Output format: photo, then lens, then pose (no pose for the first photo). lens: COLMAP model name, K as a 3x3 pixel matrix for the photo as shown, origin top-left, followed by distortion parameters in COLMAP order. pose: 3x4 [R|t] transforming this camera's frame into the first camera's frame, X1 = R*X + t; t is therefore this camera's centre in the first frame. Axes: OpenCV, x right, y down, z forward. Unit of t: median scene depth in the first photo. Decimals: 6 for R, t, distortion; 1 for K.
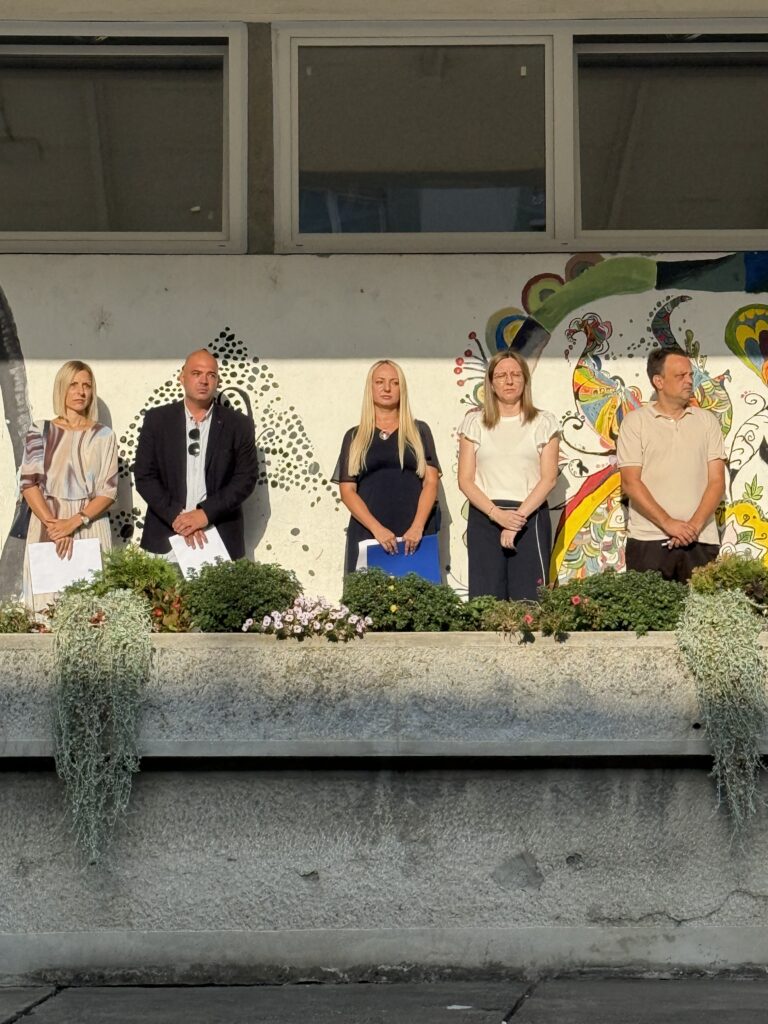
lens RADIAL K [[2892.9, 0, 384.7], [0, 2892.9, 511.6], [0, 0, 1]] dist [0.202761, 0.000000]
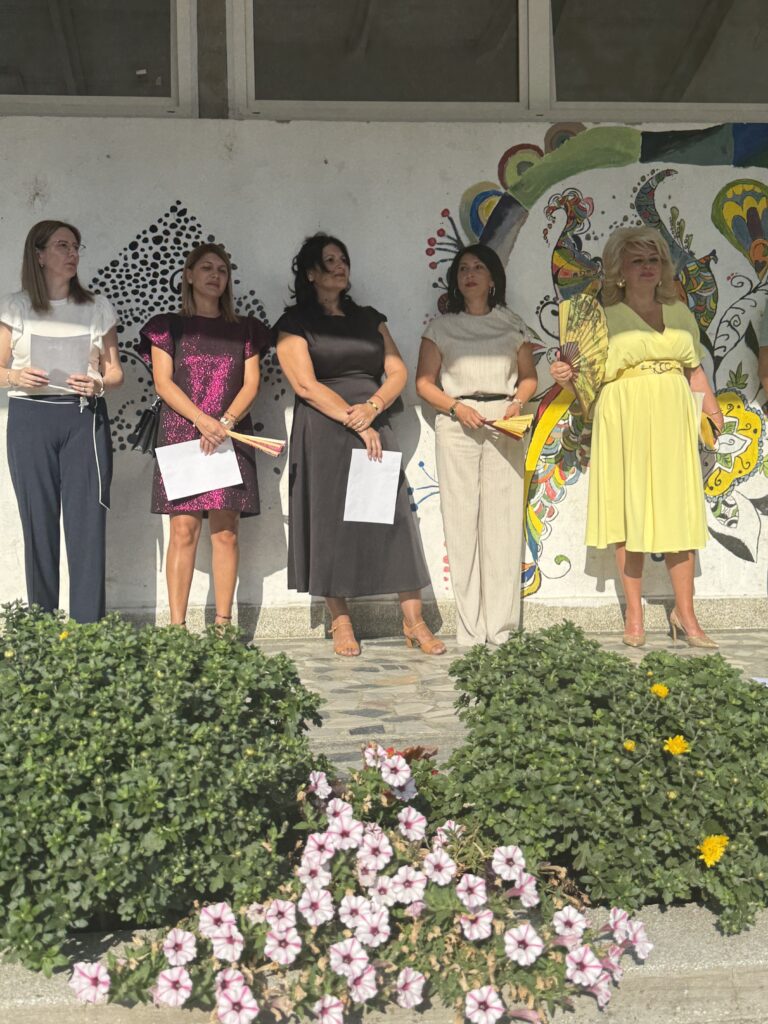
lens RADIAL K [[1157.9, 0, 381.7], [0, 1157.9, 517.9], [0, 0, 1]] dist [0.100863, 0.000000]
pose [[0.997153, -0.013641, 0.074155, -0.019276], [0.005754, 0.994399, 0.105538, -0.003029], [-0.075179, -0.104811, 0.991646, 0.619771]]
